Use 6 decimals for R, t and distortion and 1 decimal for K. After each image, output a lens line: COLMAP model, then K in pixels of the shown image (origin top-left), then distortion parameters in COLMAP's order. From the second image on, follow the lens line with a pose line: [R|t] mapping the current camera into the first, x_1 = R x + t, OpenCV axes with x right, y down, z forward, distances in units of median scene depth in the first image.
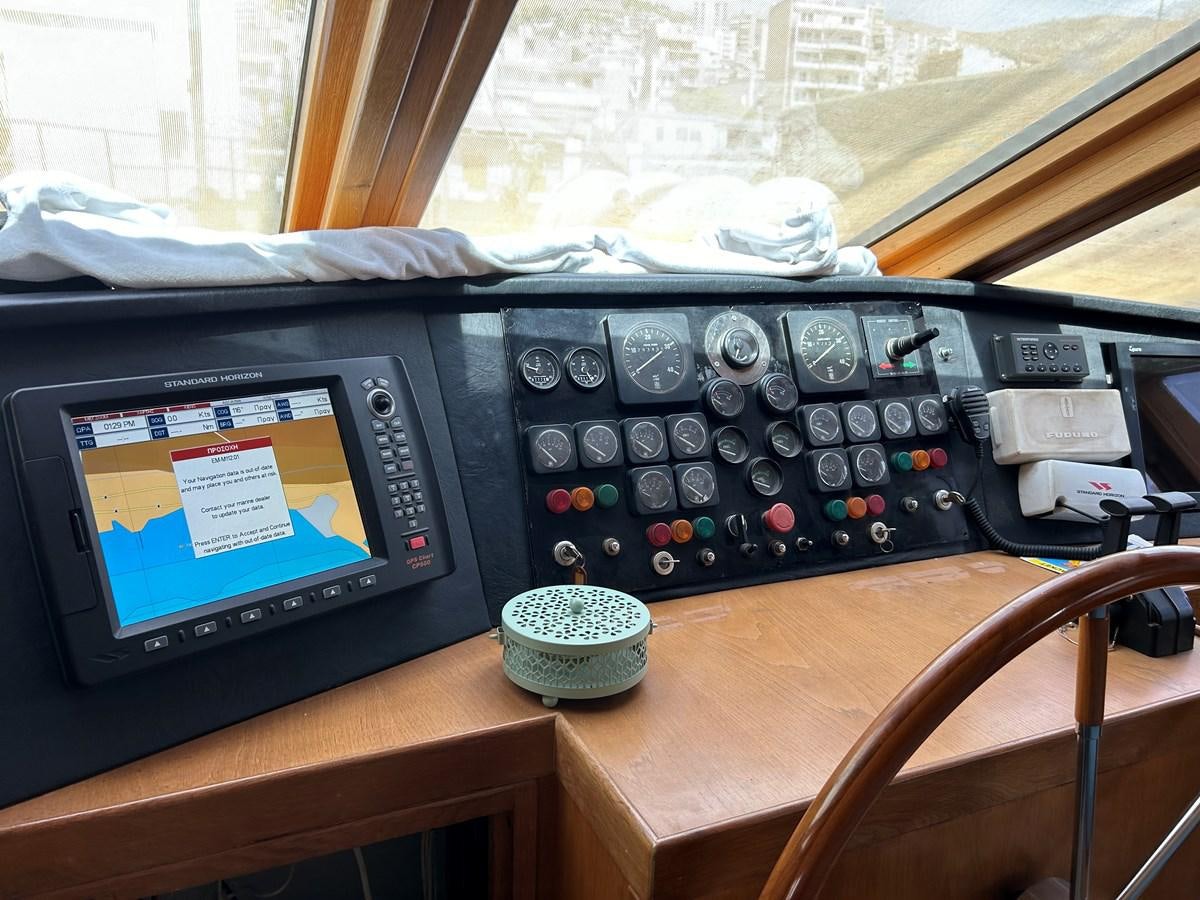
lens RADIAL K [[912.2, 0, 572.6], [0, 912.2, 444.4], [0, 0, 1]] dist [0.032821, -0.055952]
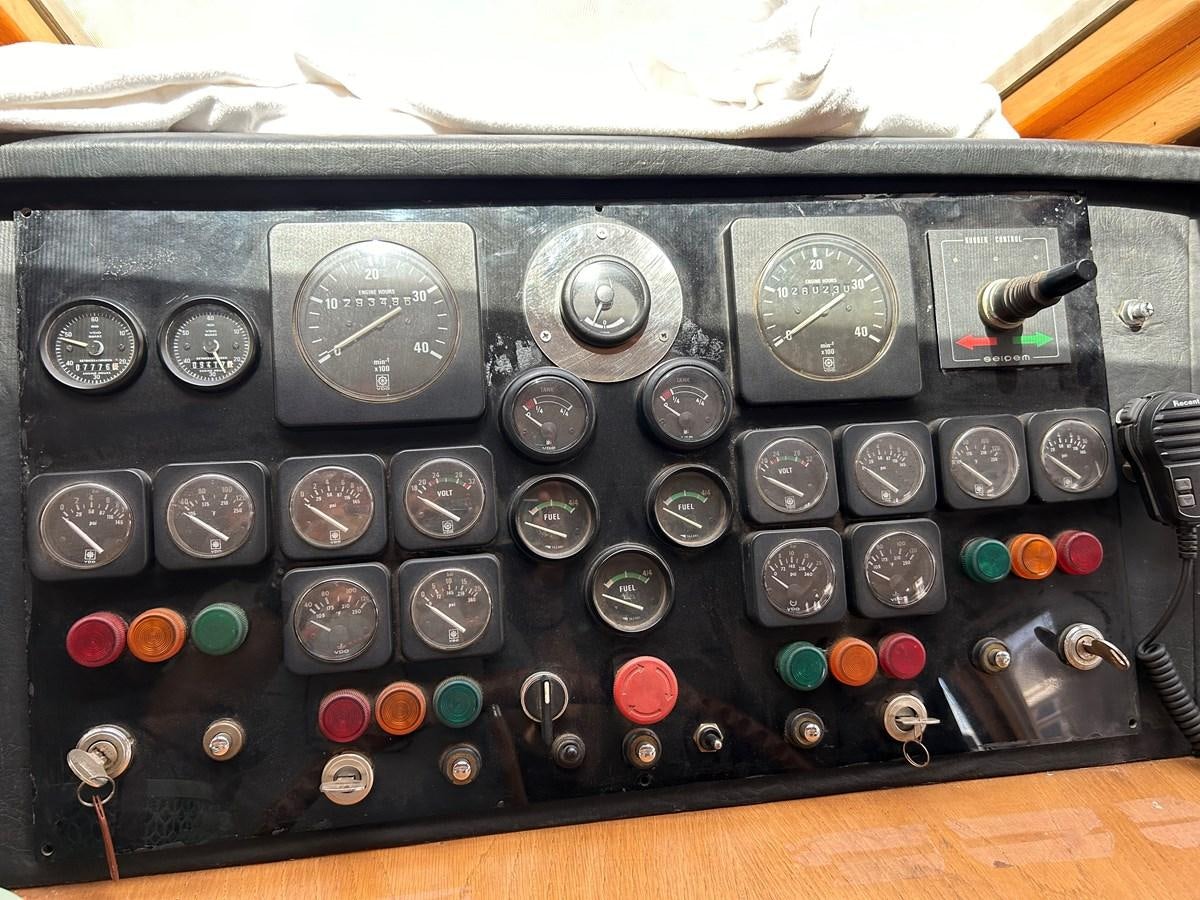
lens RADIAL K [[914.0, 0, 597.0], [0, 914.0, 448.3], [0, 0, 1]] dist [0.034845, -0.040157]
pose [[0.969186, 0.062554, -0.238257, 0.285618], [-0.036686, 0.993087, 0.111503, -0.080810], [0.243585, -0.099326, 0.964780, 0.535134]]
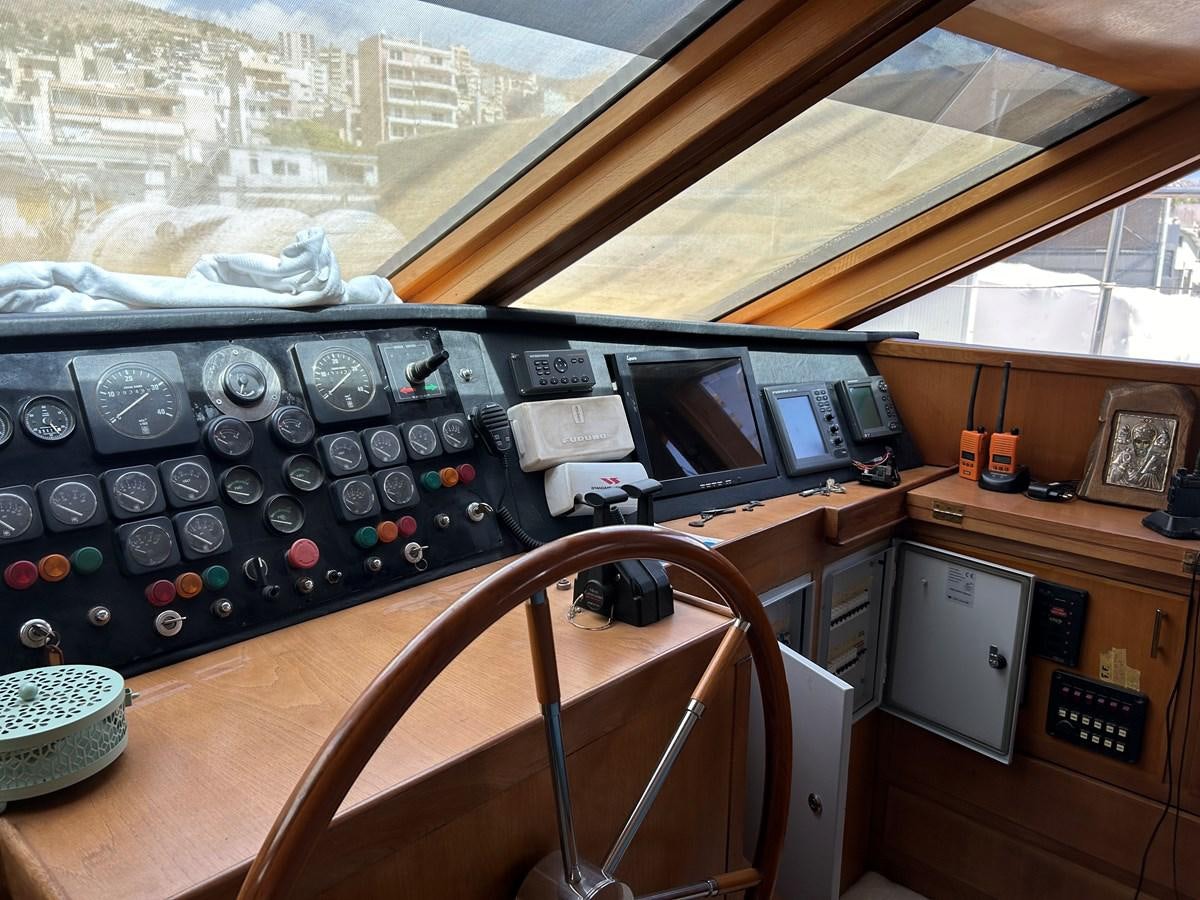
lens RADIAL K [[914.0, 0, 597.0], [0, 914.0, 448.3], [0, 0, 1]] dist [0.034845, -0.040157]
pose [[0.910305, -0.105473, 0.400276, 0.124148], [0.118316, 0.992948, -0.007430, 0.012278], [-0.396670, 0.054123, 0.916365, -0.021526]]
